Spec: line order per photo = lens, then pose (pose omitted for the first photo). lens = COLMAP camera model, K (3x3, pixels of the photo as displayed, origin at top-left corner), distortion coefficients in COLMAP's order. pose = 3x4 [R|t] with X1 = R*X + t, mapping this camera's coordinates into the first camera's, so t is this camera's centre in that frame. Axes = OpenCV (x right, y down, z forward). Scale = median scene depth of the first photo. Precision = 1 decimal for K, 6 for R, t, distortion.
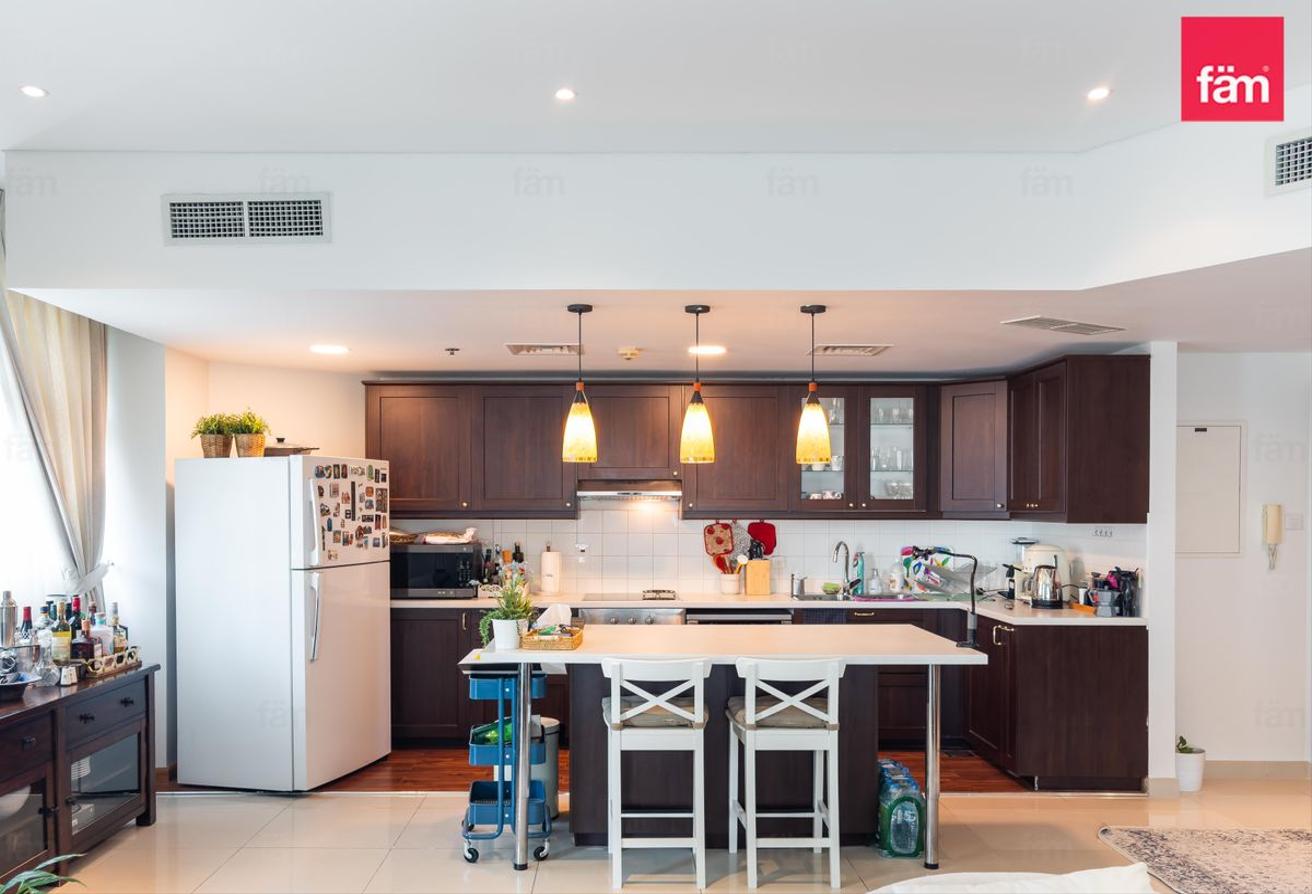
lens RADIAL K [[1069.5, 0, 656.0], [0, 1069.5, 447.0], [0, 0, 1]] dist [-0.000438, -0.000034]
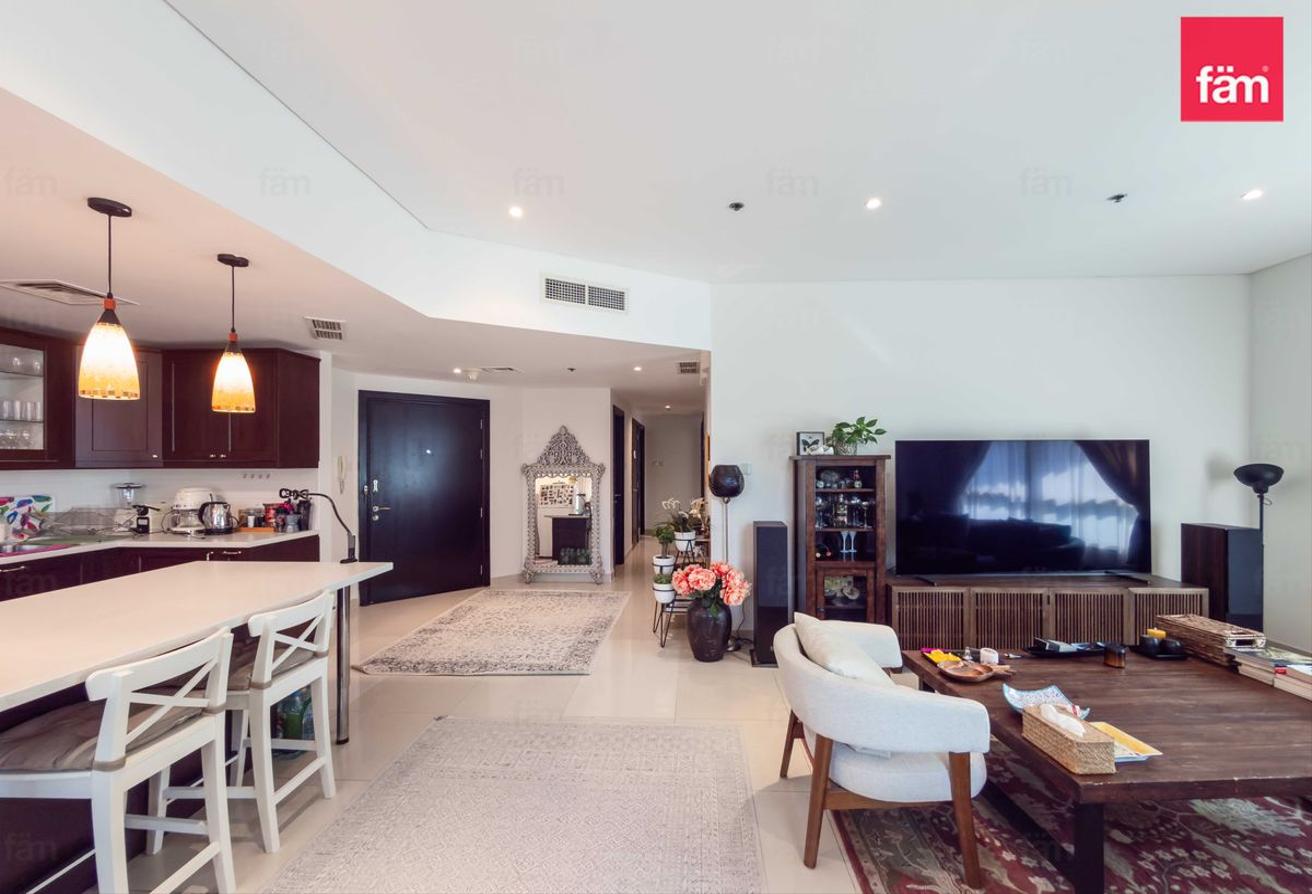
lens RADIAL K [[533.4, 0, 656.0], [0, 533.4, 447.0], [0, 0, 1]] dist [0.001106, 0.000354]
pose [[0.107878, 0.022529, 0.993909, -0.253161], [-0.054948, 0.998350, -0.016665, 0.027214], [-0.992645, -0.052815, 0.108937, 0.435135]]
